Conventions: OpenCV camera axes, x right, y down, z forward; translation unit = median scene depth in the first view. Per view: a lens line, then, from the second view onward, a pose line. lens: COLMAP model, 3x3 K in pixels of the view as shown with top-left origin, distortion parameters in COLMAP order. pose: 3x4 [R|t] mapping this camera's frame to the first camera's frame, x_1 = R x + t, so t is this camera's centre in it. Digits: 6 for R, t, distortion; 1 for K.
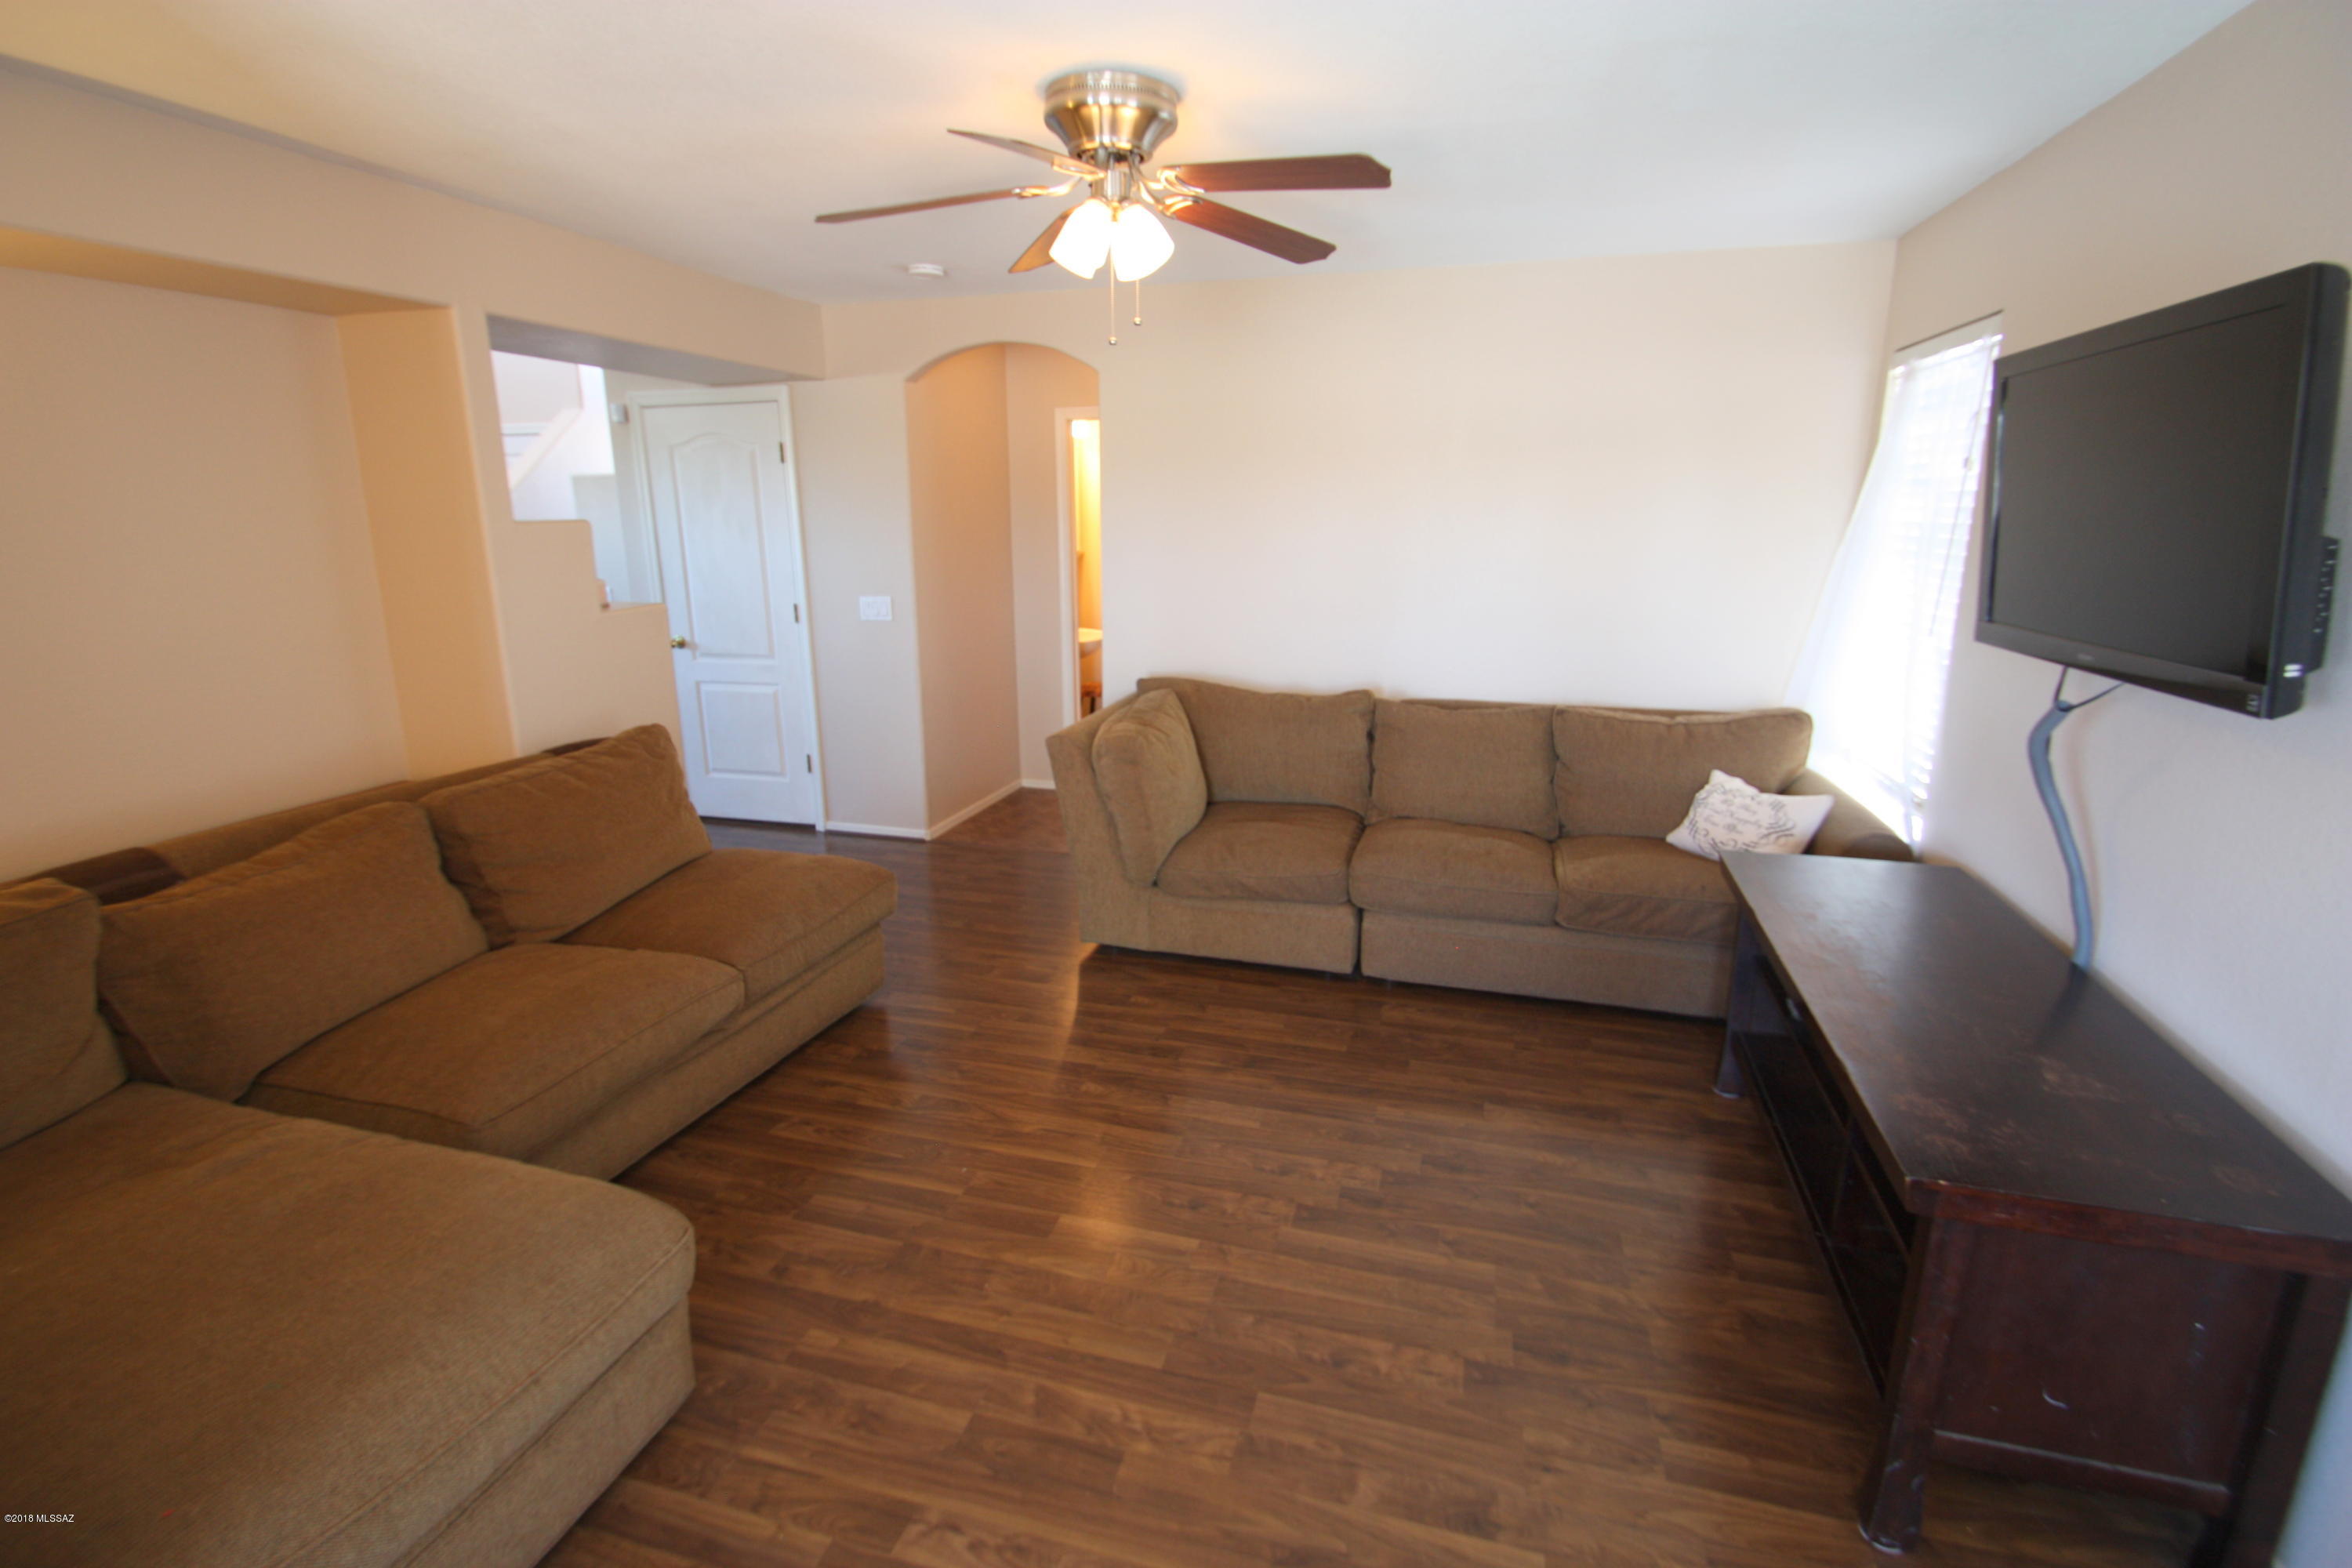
lens RADIAL K [[1106.3, 0, 1153.0], [0, 1106.3, 778.9], [0, 0, 1]] dist [0.013650, -0.000083]
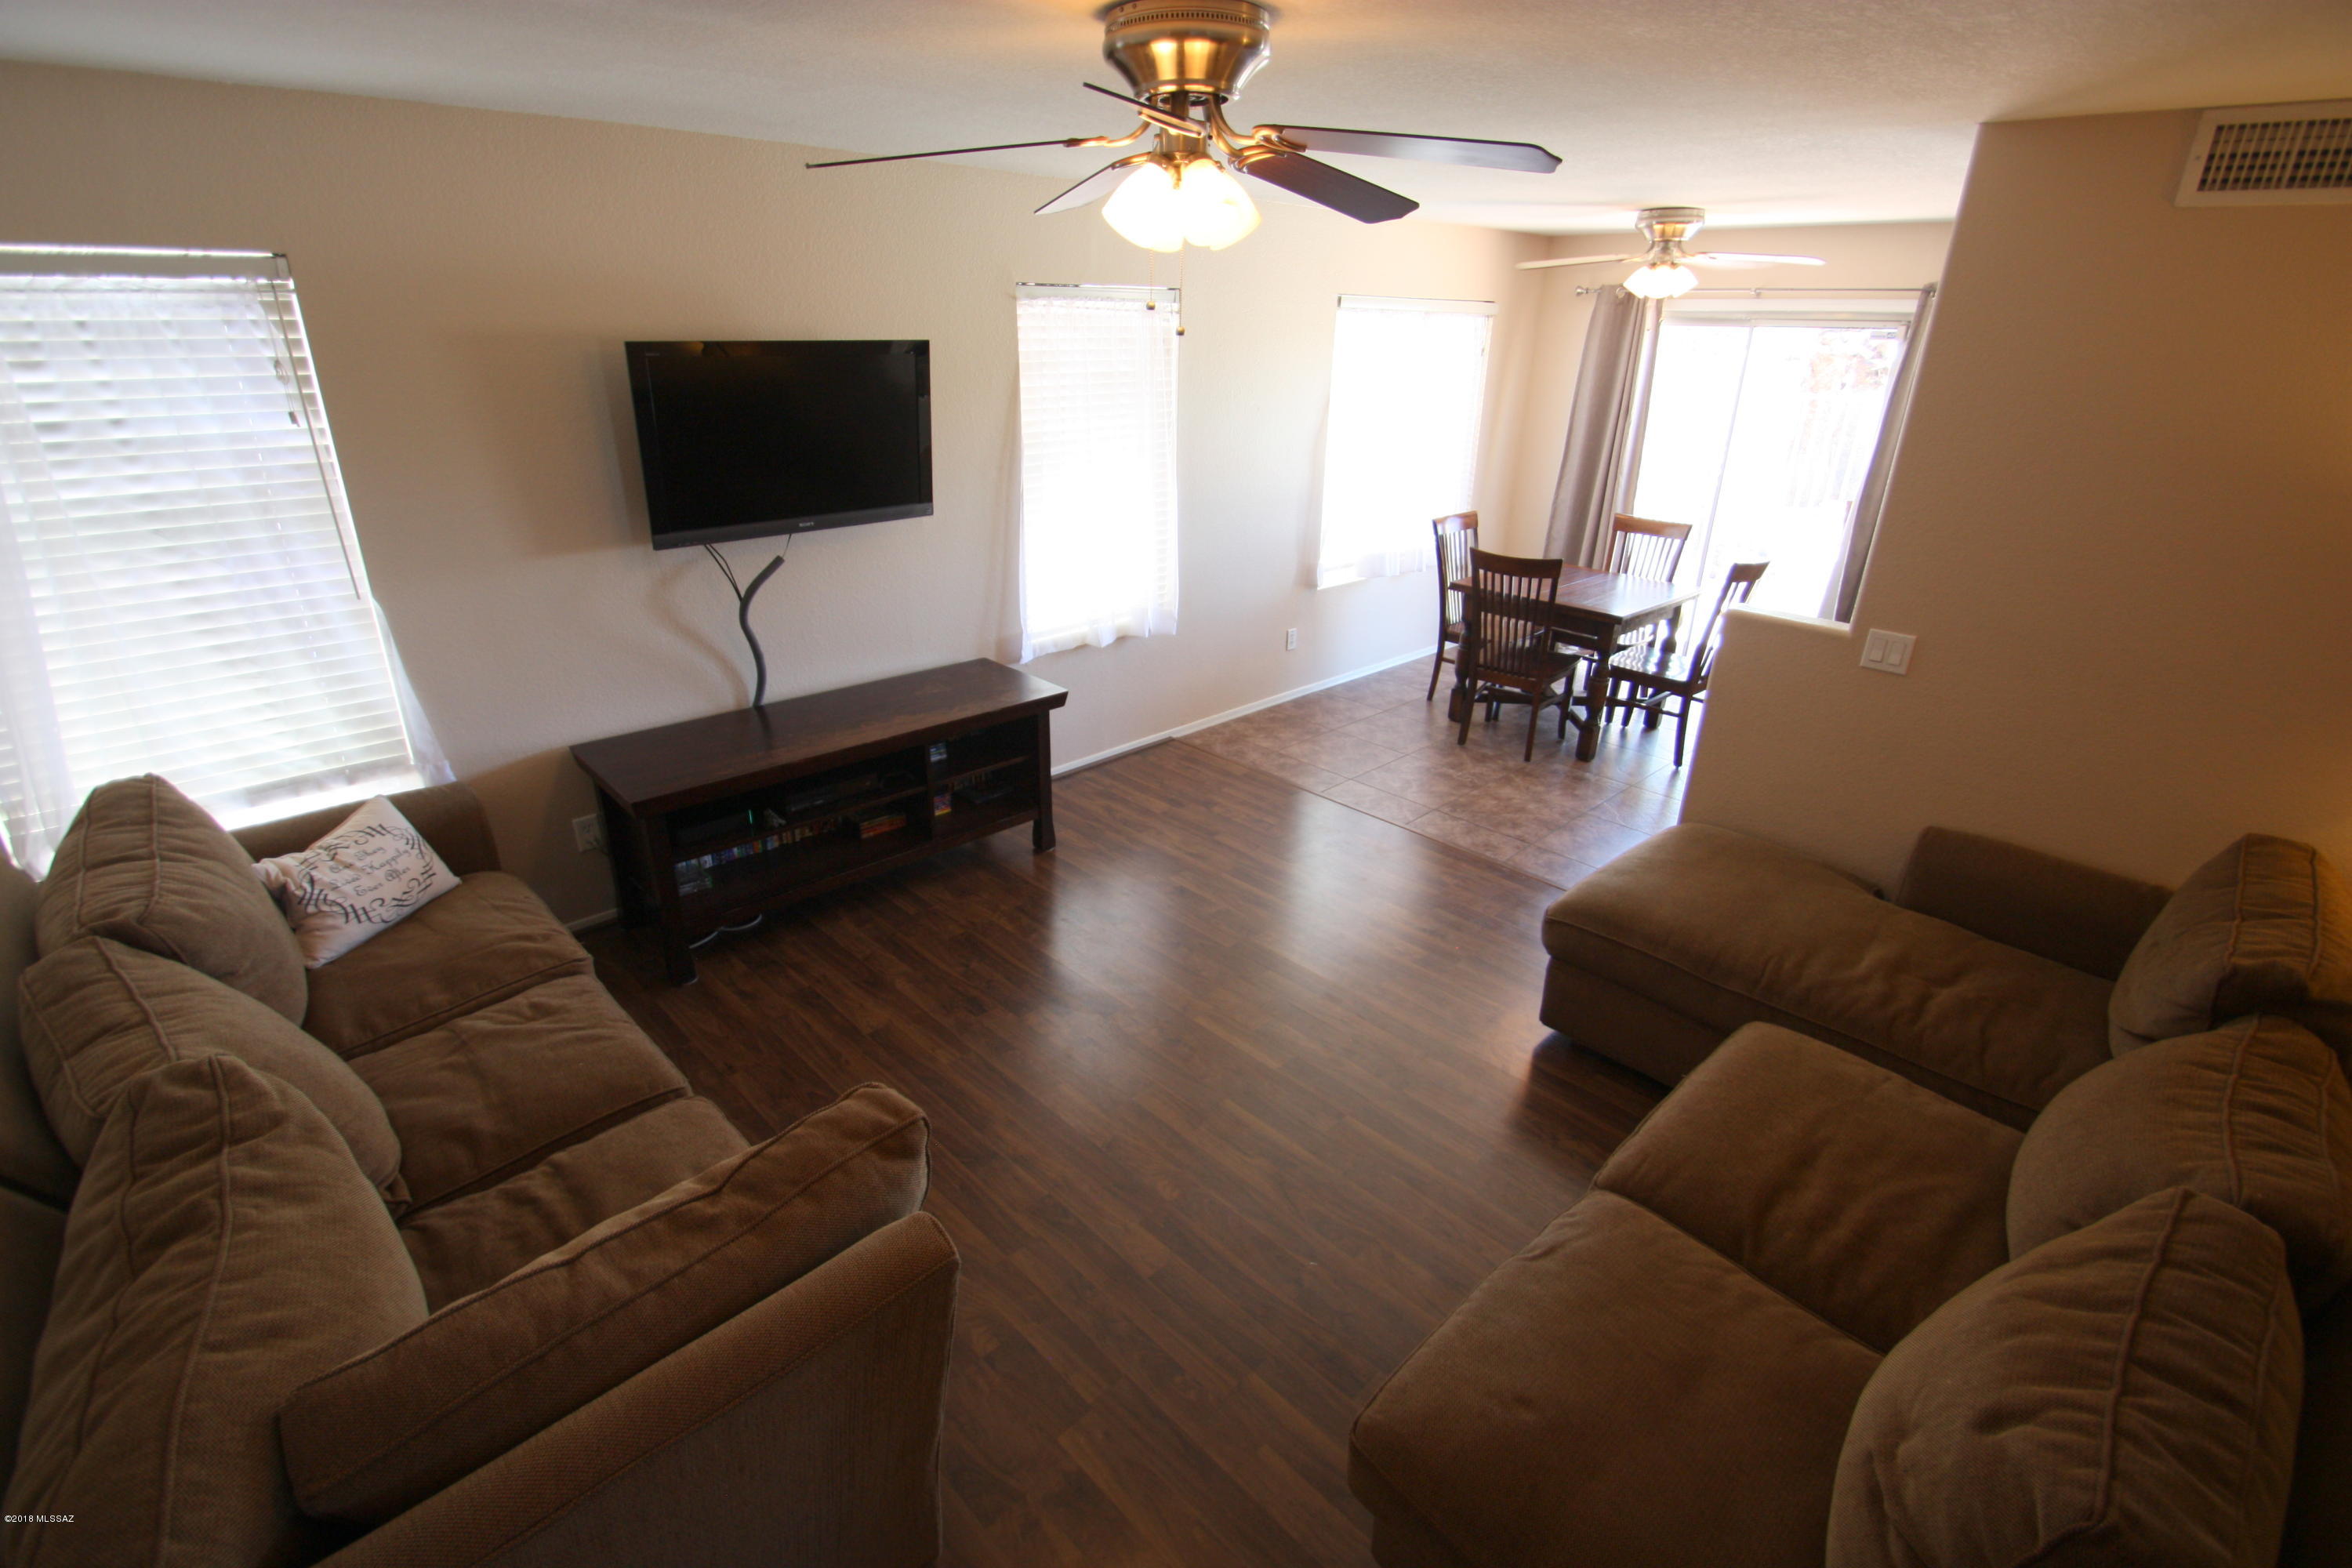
lens RADIAL K [[1102.8, 0, 1169.0], [0, 1102.8, 766.1], [0, 0, 1]] dist [0.014316, -0.017181]
pose [[-0.874133, -0.205759, 0.439949, -0.334050], [0.095712, 0.815089, 0.571375, -0.445966], [-0.476163, 0.541566, -0.692802, 1.282577]]
